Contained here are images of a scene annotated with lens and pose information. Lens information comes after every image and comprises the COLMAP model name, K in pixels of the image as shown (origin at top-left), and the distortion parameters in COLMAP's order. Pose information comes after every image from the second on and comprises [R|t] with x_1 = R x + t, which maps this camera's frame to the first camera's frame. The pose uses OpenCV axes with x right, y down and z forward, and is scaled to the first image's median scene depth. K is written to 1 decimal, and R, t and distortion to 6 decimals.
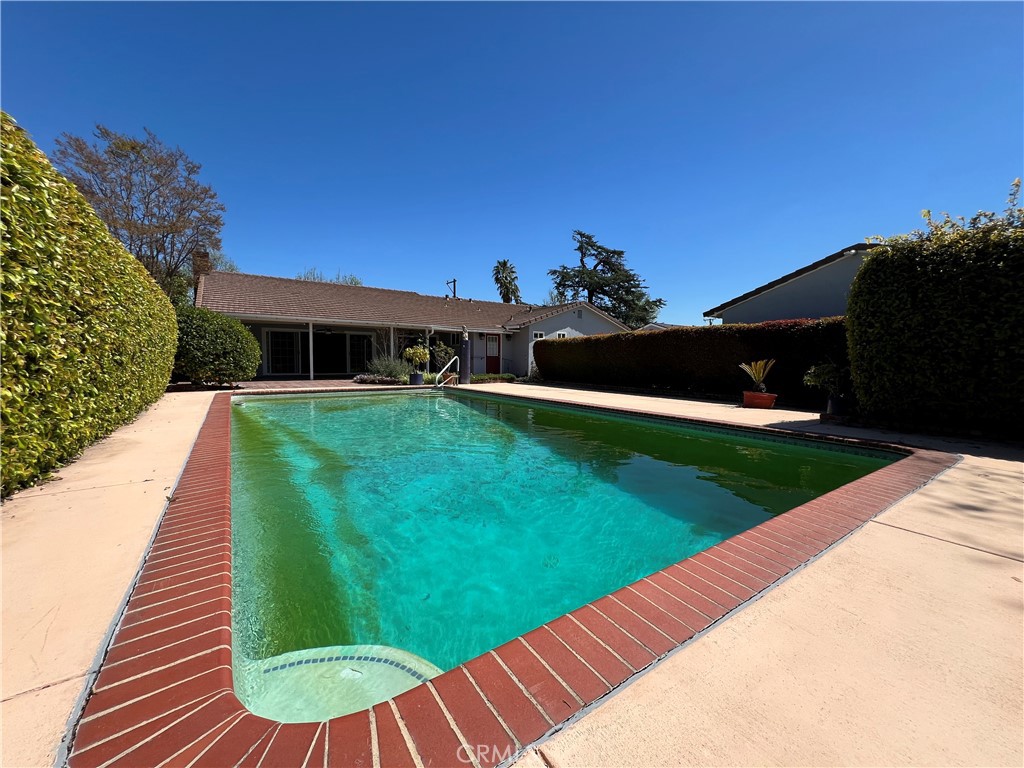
lens RADIAL K [[411.3, 0, 509.2], [0, 411.3, 383.9], [0, 0, 1]] dist [0.000501, 0.000401]
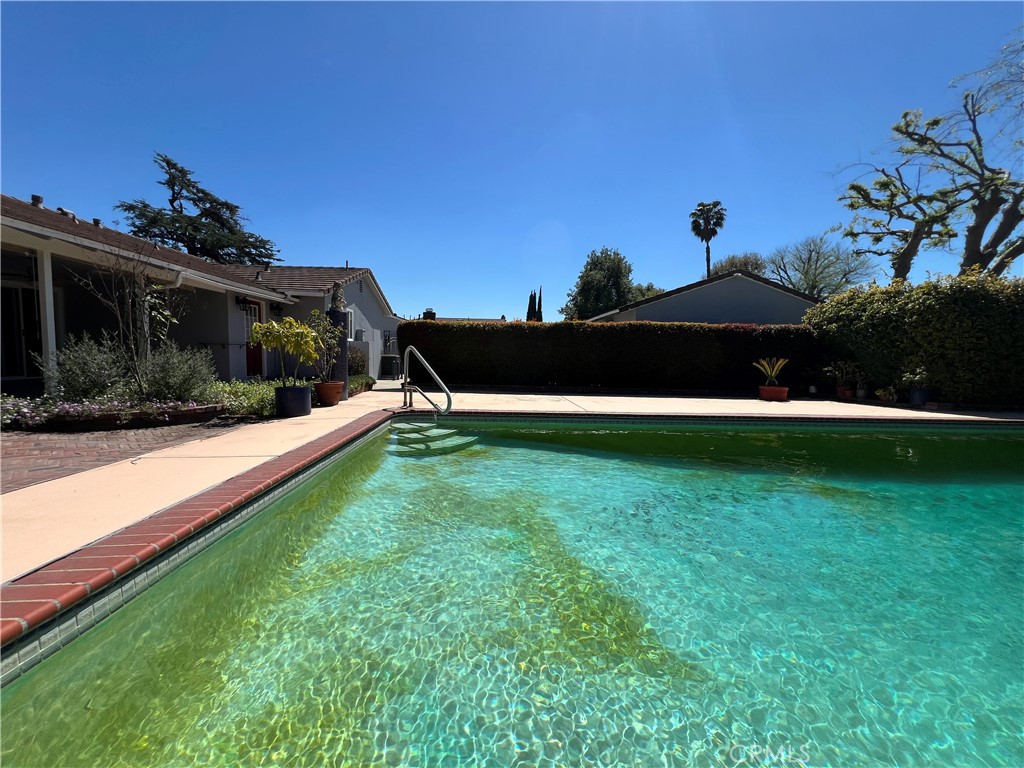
lens RADIAL K [[411.3, 0, 509.2], [0, 411.3, 383.9], [0, 0, 1]] dist [0.000501, 0.000401]
pose [[0.545322, -0.065597, 0.835656, -0.116177], [0.036300, 0.997846, 0.054641, -0.011564], [-0.837440, 0.000537, 0.546529, 0.148741]]
